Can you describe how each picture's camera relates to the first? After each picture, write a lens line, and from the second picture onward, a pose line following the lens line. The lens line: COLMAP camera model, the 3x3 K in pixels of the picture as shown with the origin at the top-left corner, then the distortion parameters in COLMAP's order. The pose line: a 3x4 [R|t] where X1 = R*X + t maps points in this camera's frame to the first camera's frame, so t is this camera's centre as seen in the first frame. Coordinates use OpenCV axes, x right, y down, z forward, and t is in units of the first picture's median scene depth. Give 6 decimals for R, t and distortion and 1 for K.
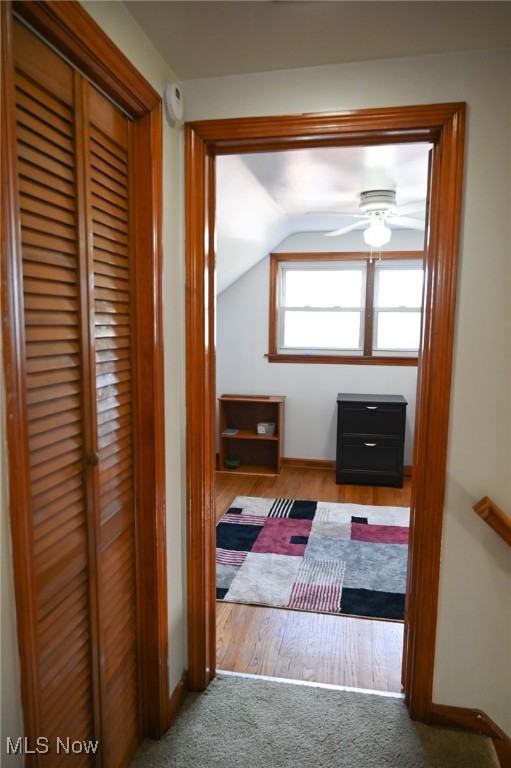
lens RADIAL K [[508.9, 0, 256.7], [0, 508.9, 391.1], [0, 0, 1]] dist [-0.009084, -0.000762]
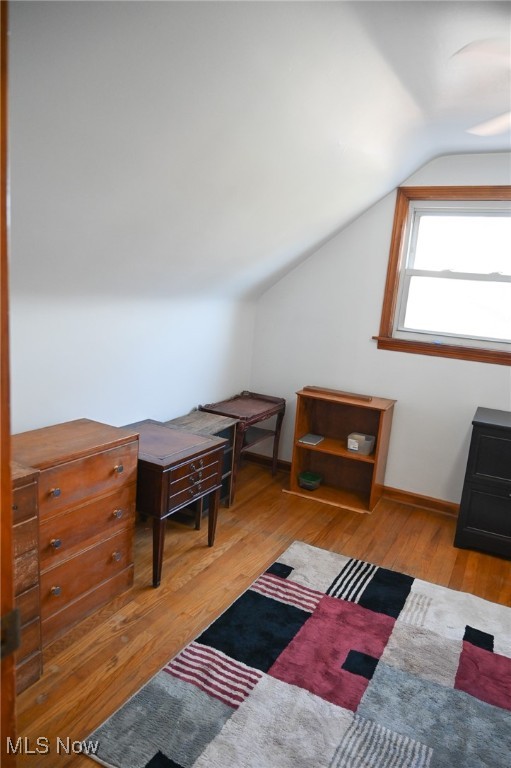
lens RADIAL K [[508.9, 0, 255.7], [0, 508.9, 388.4], [0, 0, 1]] dist [-0.009084, -0.000762]
pose [[0.954471, 0.123782, -0.271410, 0.066511], [-0.109556, 0.991719, 0.067013, -0.034235], [0.277457, -0.034228, 0.960128, 0.318487]]
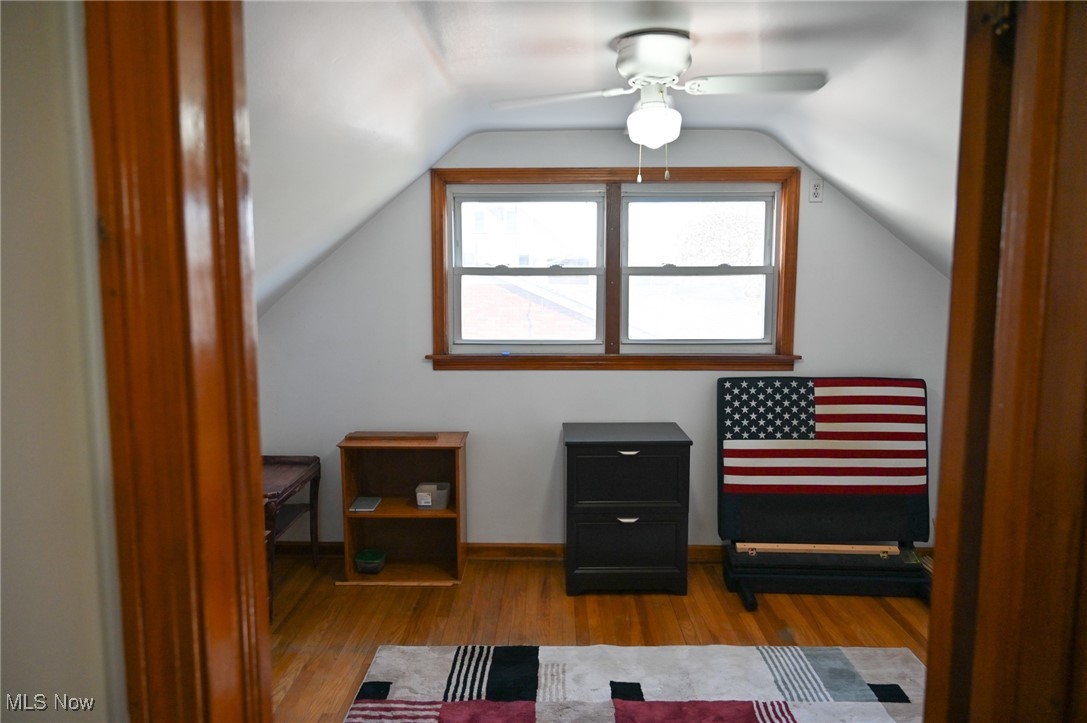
lens RADIAL K [[720.2, 0, 536.9], [0, 720.2, 363.3], [0, 0, 1]] dist [-0.009084, -0.000762]
pose [[0.985054, -0.030011, 0.169614, 0.002198], [0.033471, 0.999285, -0.017576, -0.051656], [-0.168965, 0.022990, 0.985354, 0.253870]]
